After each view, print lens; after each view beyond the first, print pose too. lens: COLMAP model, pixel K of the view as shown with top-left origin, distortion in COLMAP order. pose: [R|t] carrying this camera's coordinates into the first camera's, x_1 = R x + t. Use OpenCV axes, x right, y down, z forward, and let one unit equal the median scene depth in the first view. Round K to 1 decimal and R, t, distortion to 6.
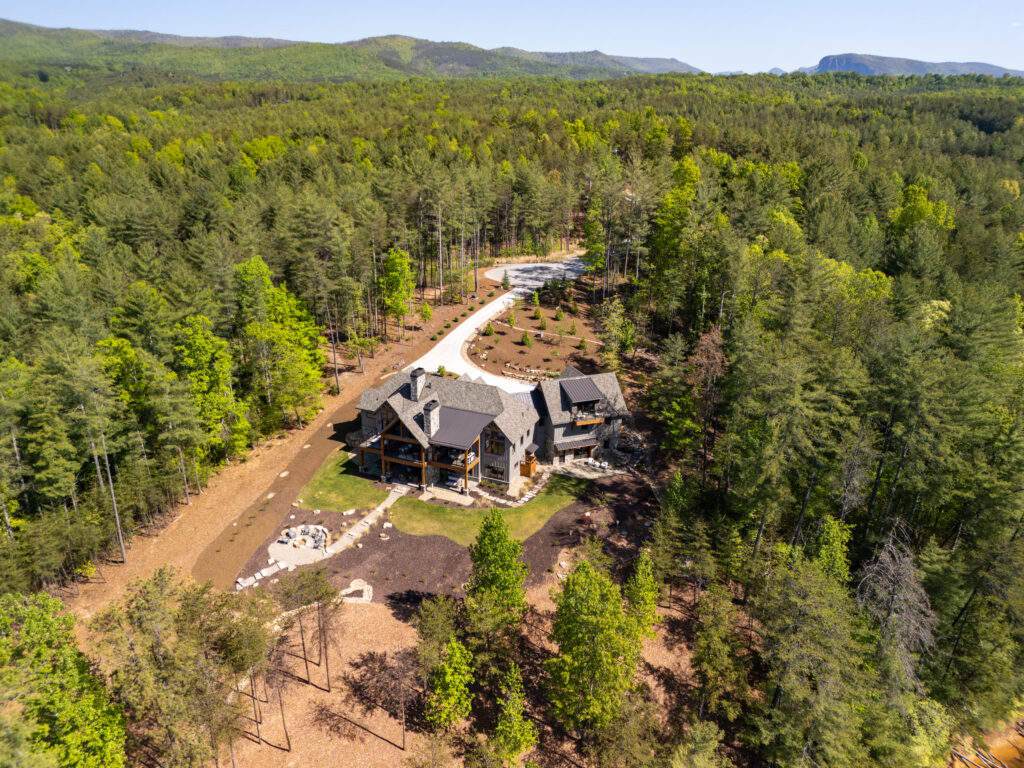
lens RADIAL K [[764.0, 0, 507.5], [0, 764.0, 350.8], [0, 0, 1]] dist [0.032105, -0.009058]
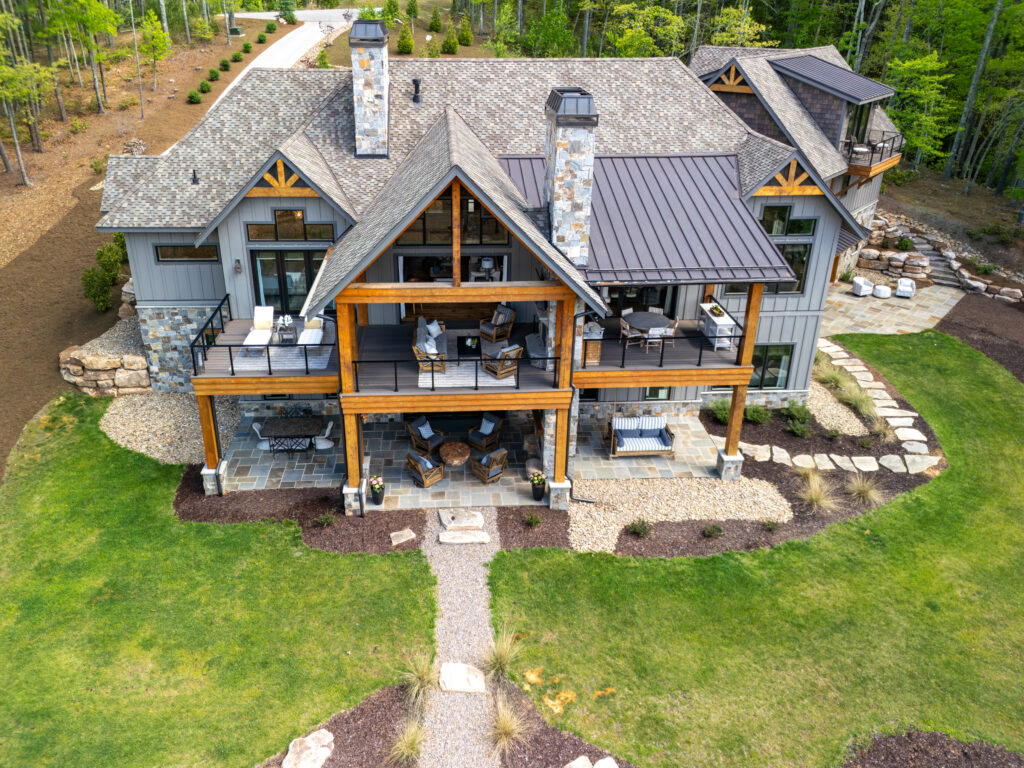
lens RADIAL K [[764.0, 0, 473.6], [0, 764.0, 333.6], [0, 0, 1]] dist [0.032105, -0.009058]
pose [[0.895578, -0.185160, 0.404543, -0.202554], [0.139271, 0.980258, 0.140349, 0.091332], [-0.422544, -0.069352, 0.903685, 0.758236]]
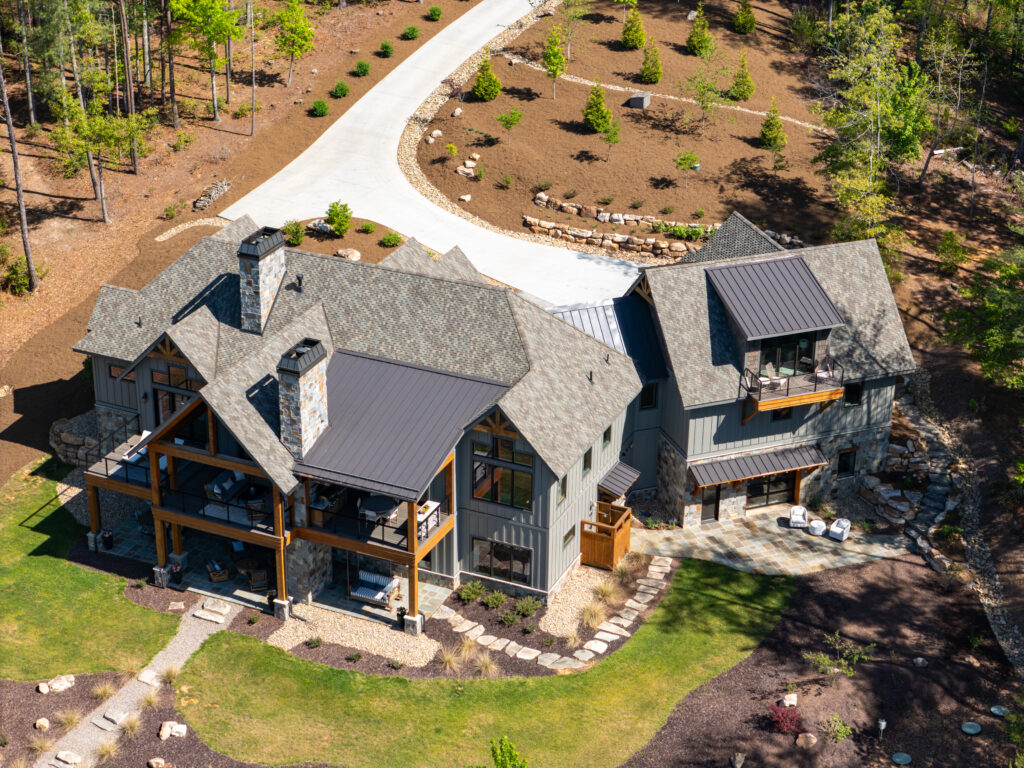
lens RADIAL K [[2070.7, 0, 512.6], [0, 2070.7, 385.7], [0, 0, 1]] dist [-0.210170, 0.000000]
pose [[0.999940, 0.004314, -0.010031, -0.003794], [-0.002801, 0.989253, 0.146185, -0.038807], [0.010554, -0.146148, 0.989206, 0.142986]]
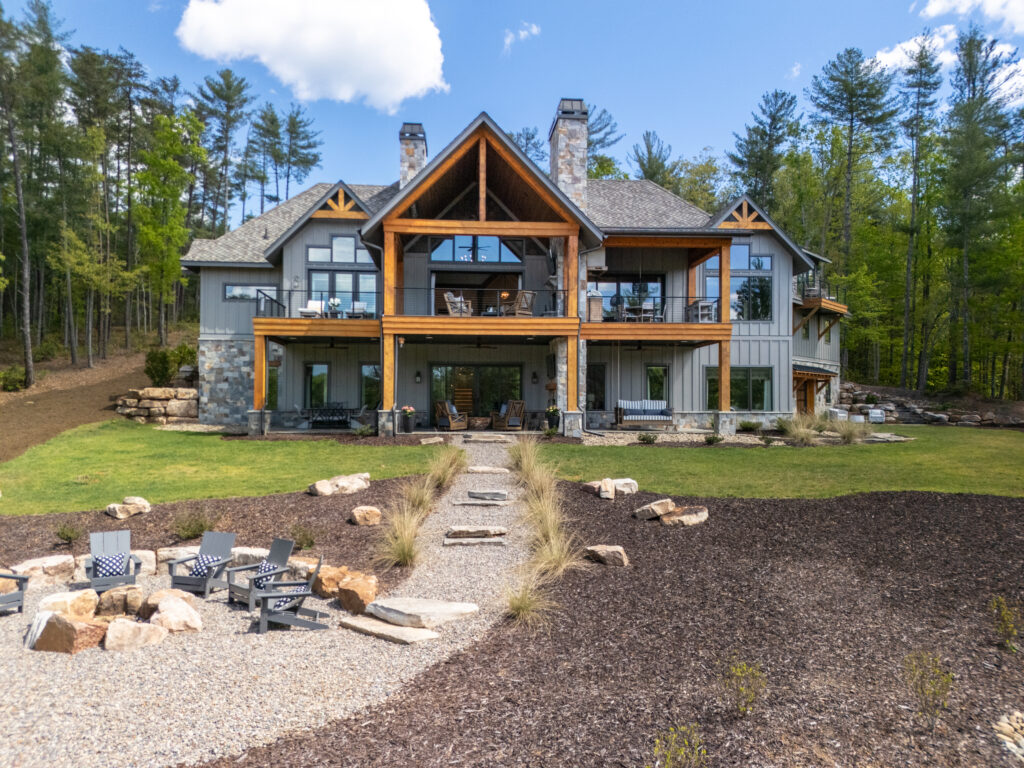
lens RADIAL K [[764.0, 0, 501.9], [0, 764.0, 414.6], [0, 0, 1]] dist [0.032105, -0.009058]
pose [[0.884334, -0.001368, 0.466852, -0.232668], [0.142487, 0.953073, -0.267114, 0.225791], [-0.444578, 0.302739, 0.843030, 0.747797]]
